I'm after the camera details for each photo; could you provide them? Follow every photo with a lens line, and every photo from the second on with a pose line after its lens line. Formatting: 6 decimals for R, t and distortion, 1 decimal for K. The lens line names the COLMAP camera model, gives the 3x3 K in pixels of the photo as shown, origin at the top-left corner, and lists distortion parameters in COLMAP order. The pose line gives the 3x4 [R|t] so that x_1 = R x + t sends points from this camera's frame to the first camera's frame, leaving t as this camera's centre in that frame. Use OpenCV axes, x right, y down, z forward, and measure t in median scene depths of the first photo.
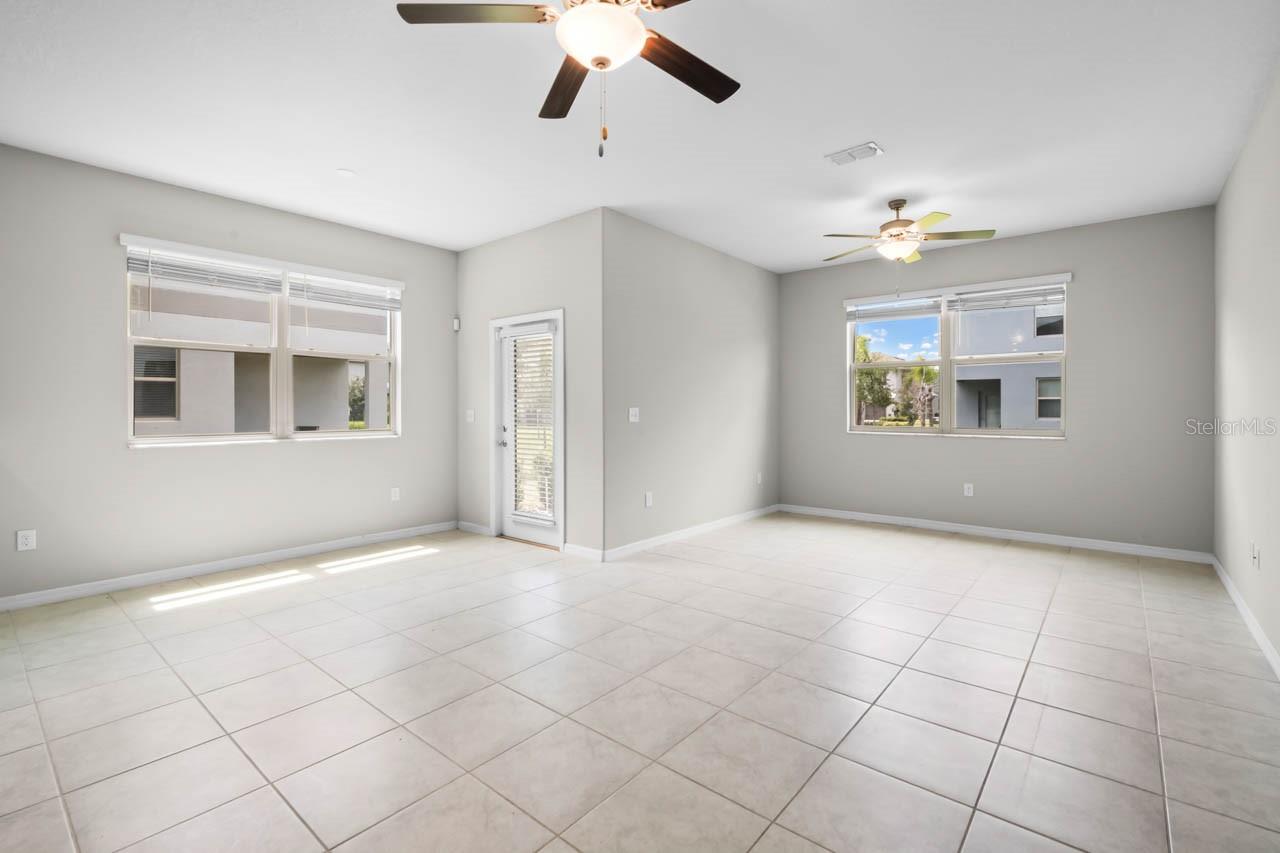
lens RADIAL K [[582.3, 0, 652.3], [0, 582.3, 405.0], [0, 0, 1]] dist [0.001953, -0.002141]
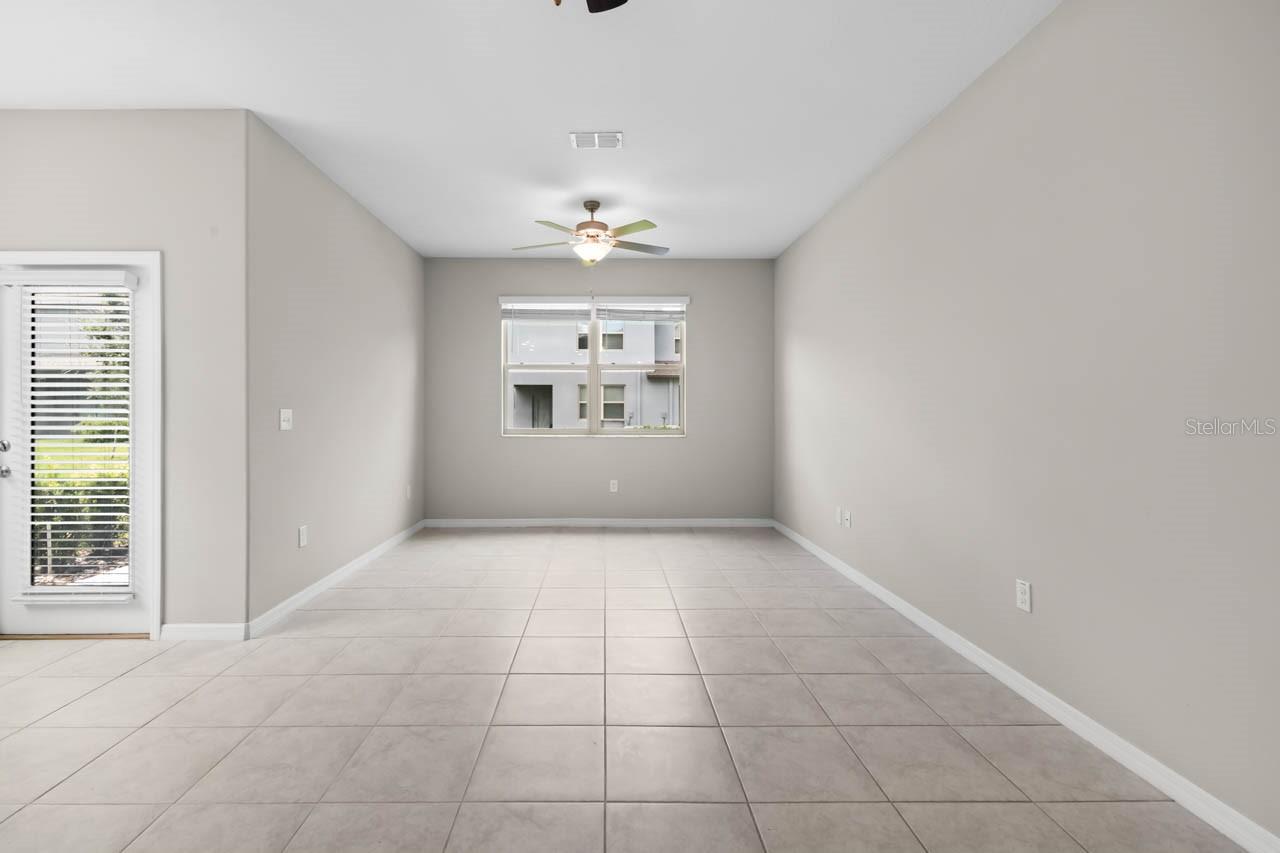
lens RADIAL K [[582.3, 0, 617.6], [0, 582.3, 409.8], [0, 0, 1]] dist [0.001953, -0.002141]
pose [[0.765075, 0.001457, 0.643940, -0.179973], [-0.004263, 0.999987, 0.002802, 0.001101], [-0.643928, -0.004889, 0.765071, 0.201254]]
